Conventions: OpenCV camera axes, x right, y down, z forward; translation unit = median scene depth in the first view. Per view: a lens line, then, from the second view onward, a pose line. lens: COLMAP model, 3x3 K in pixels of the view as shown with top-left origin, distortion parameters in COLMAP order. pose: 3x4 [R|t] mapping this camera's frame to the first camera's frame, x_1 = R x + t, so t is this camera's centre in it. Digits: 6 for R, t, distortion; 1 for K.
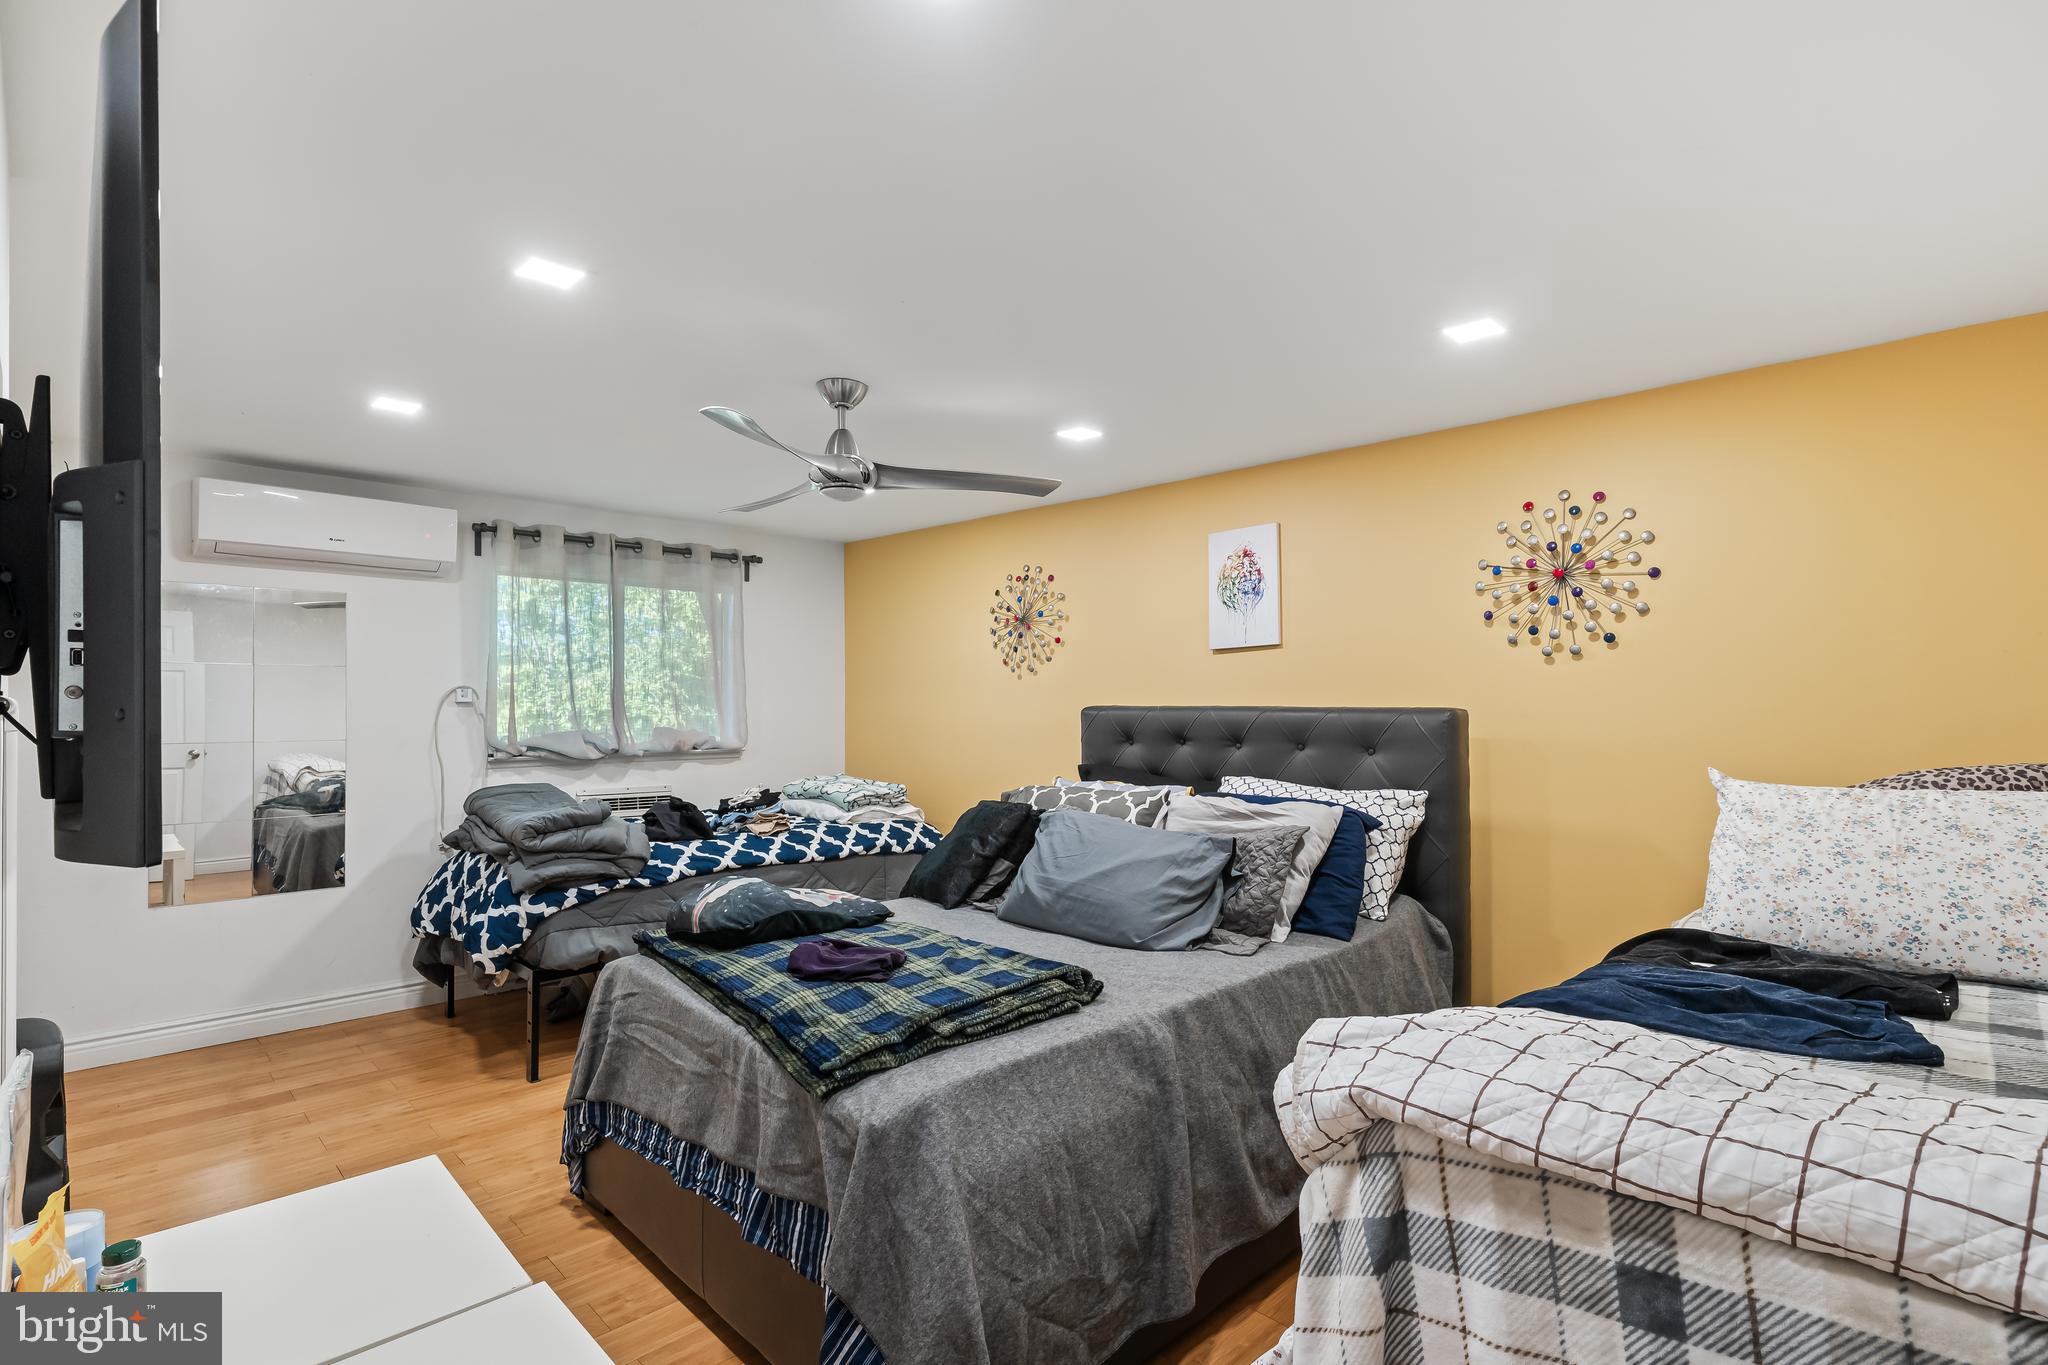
lens RADIAL K [[976.4, 0, 1026.4], [0, 976.4, 693.8], [0, 0, 1]] dist [0.002427, 0.000947]
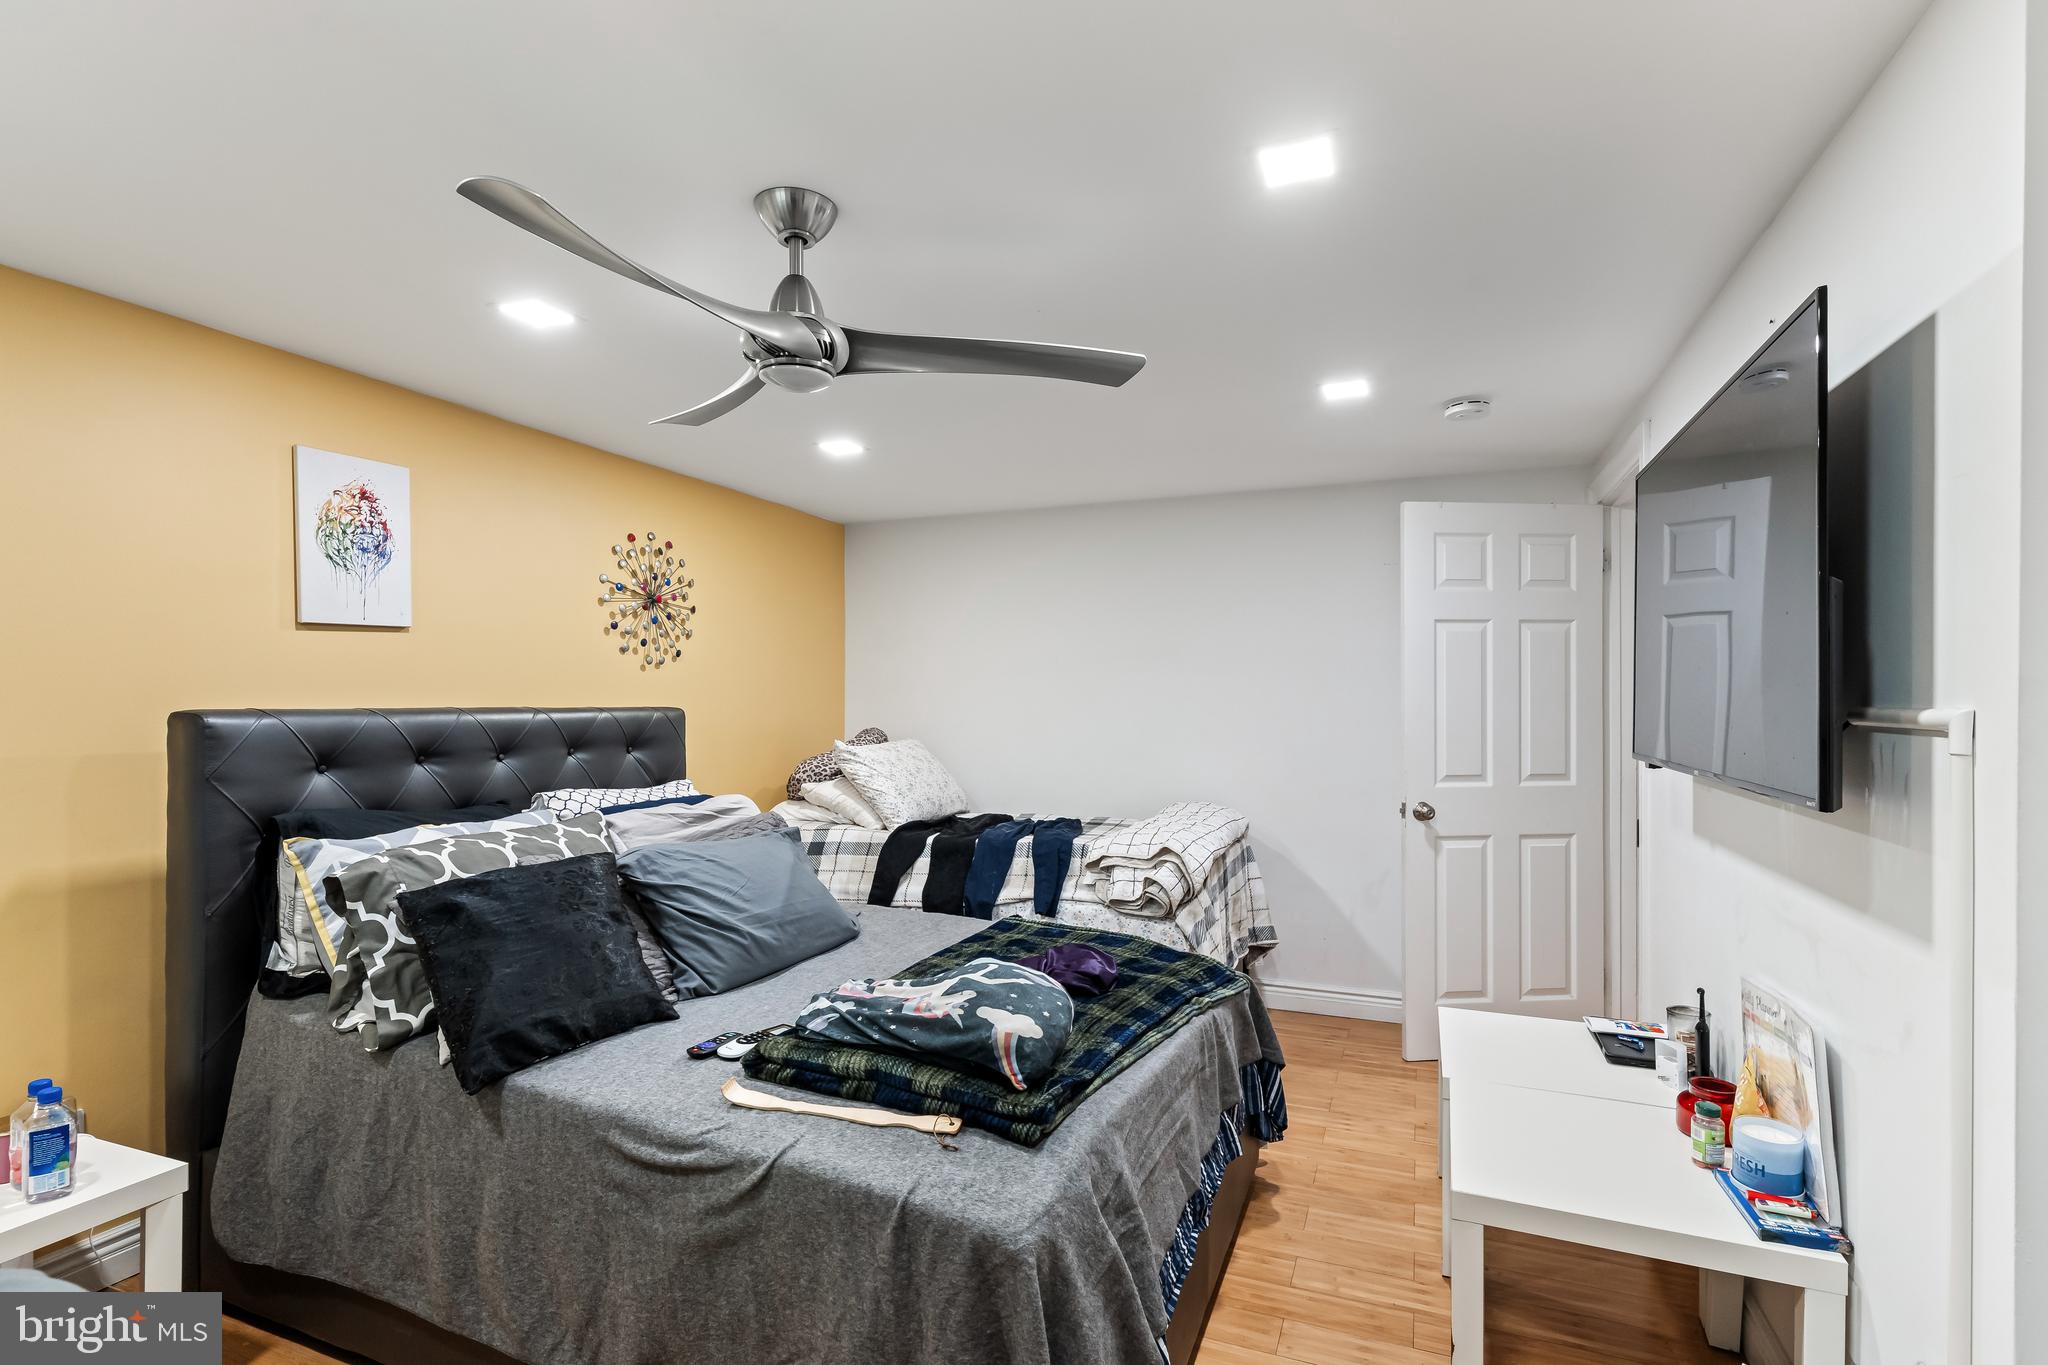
lens RADIAL K [[976.4, 0, 1026.3], [0, 976.4, 691.8], [0, 0, 1]] dist [0.002427, 0.000947]
pose [[-0.406108, 0.004579, 0.913814, -0.637769], [-0.009772, 0.999909, -0.009354, 0.002474], [-0.913773, -0.012728, -0.406026, 0.862816]]
